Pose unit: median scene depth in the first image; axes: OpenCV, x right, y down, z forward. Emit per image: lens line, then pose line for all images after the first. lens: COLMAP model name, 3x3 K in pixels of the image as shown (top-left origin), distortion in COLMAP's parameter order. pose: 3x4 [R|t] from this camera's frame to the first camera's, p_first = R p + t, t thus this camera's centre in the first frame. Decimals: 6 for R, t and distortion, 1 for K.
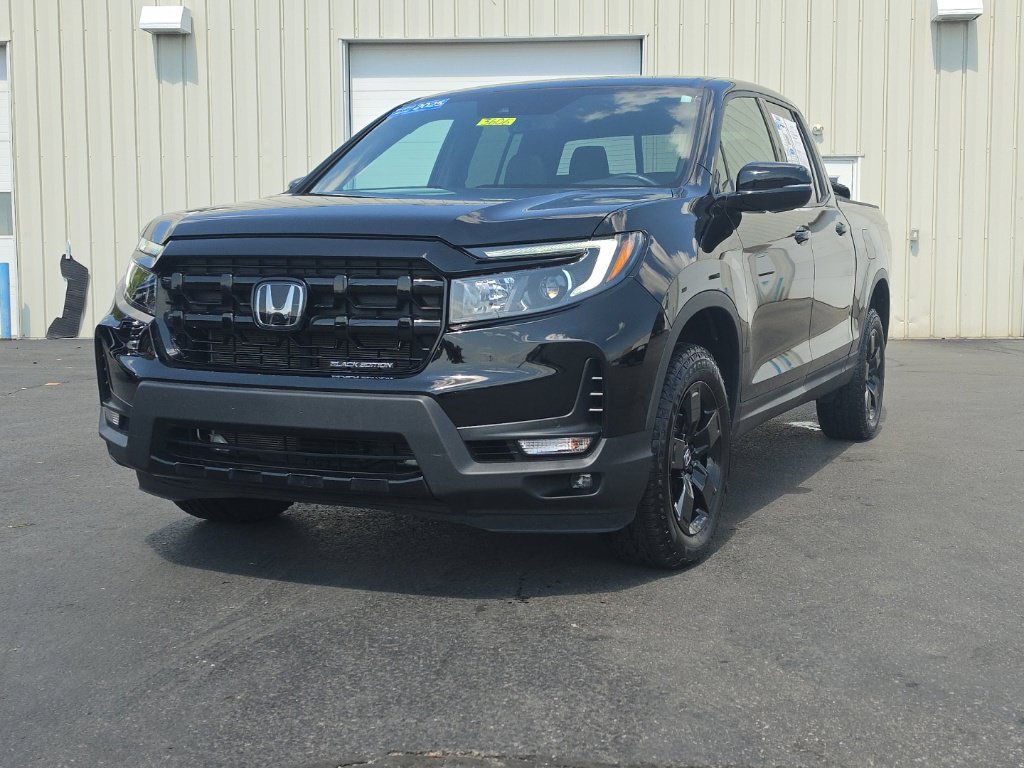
lens RADIAL K [[1244.2, 0, 541.7], [0, 1244.2, 385.7], [0, 0, 1]] dist [0.048338, 0.053438]
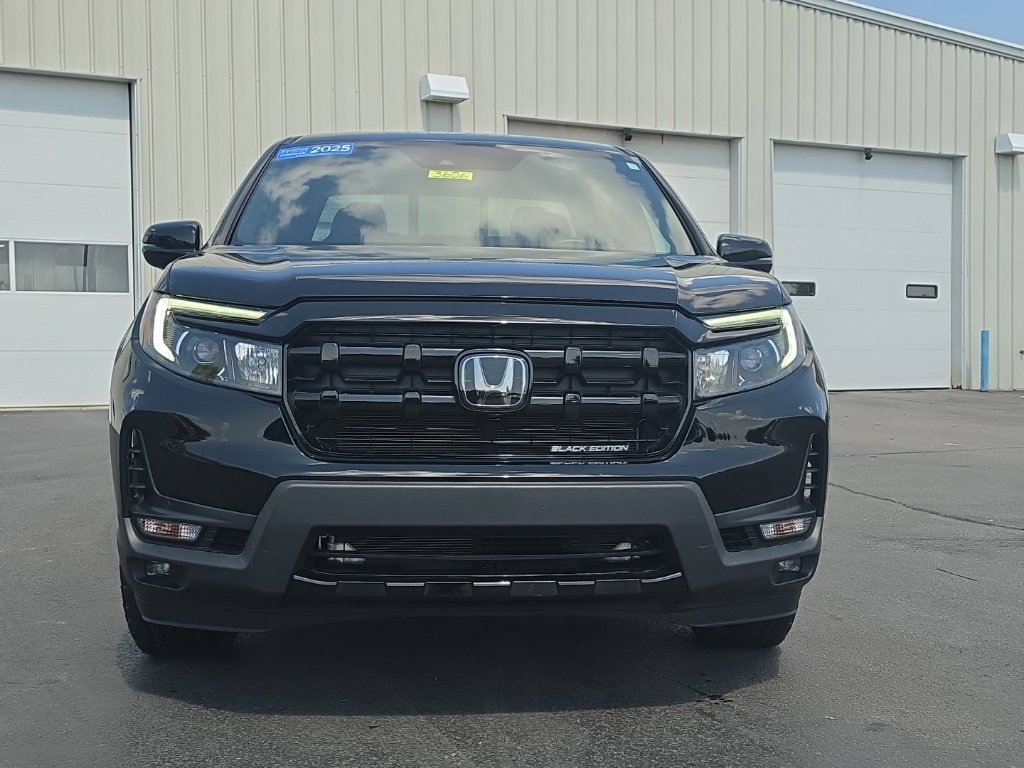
lens RADIAL K [[1244.2, 0, 541.7], [0, 1244.2, 385.7], [0, 0, 1]] dist [0.048338, 0.053438]
pose [[0.882028, -0.011056, 0.471067, -0.580614], [0.034196, 0.998591, -0.040590, -0.026455], [-0.469954, 0.051910, 0.881163, 0.246780]]
